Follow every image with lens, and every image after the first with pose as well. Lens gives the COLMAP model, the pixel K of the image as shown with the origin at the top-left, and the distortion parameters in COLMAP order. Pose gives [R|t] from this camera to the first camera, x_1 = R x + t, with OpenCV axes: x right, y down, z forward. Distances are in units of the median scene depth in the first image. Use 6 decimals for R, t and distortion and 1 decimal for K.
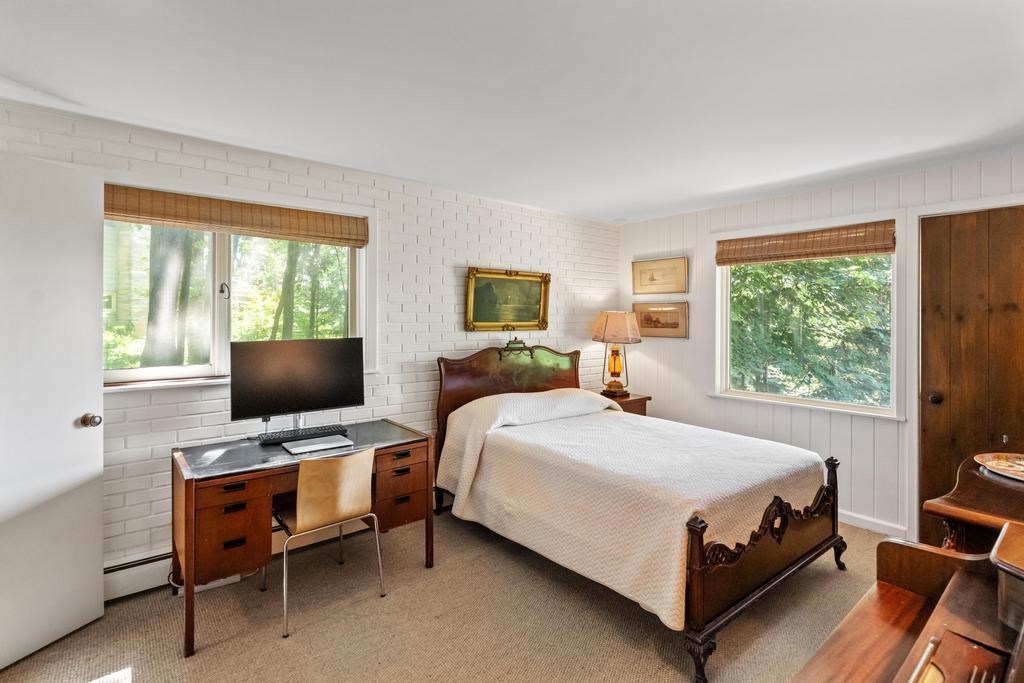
lens RADIAL K [[475.6, 0, 515.0], [0, 475.6, 331.5], [0, 0, 1]] dist [-0.001329, -0.000205]
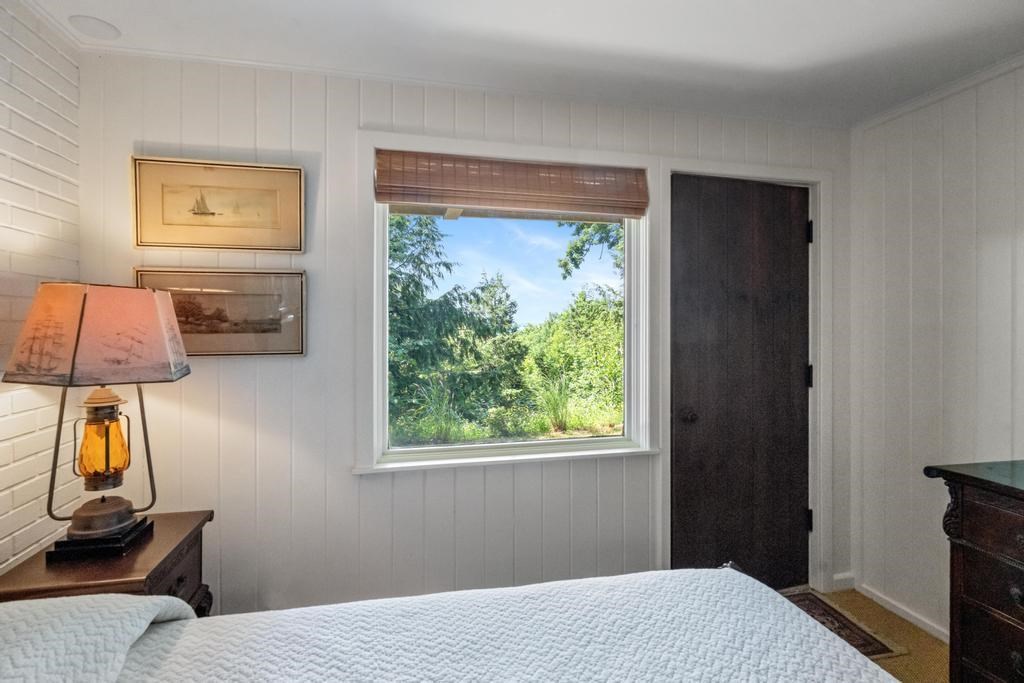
lens RADIAL K [[506.1, 0, 512.3], [0, 506.1, 322.6], [0, 0, 1]] dist [0.000320, 0.000027]
pose [[0.461189, -0.006327, 0.887279, 0.033382], [0.026554, 0.999625, -0.006674, -0.007175], [-0.886905, 0.026639, 0.461184, 0.593953]]
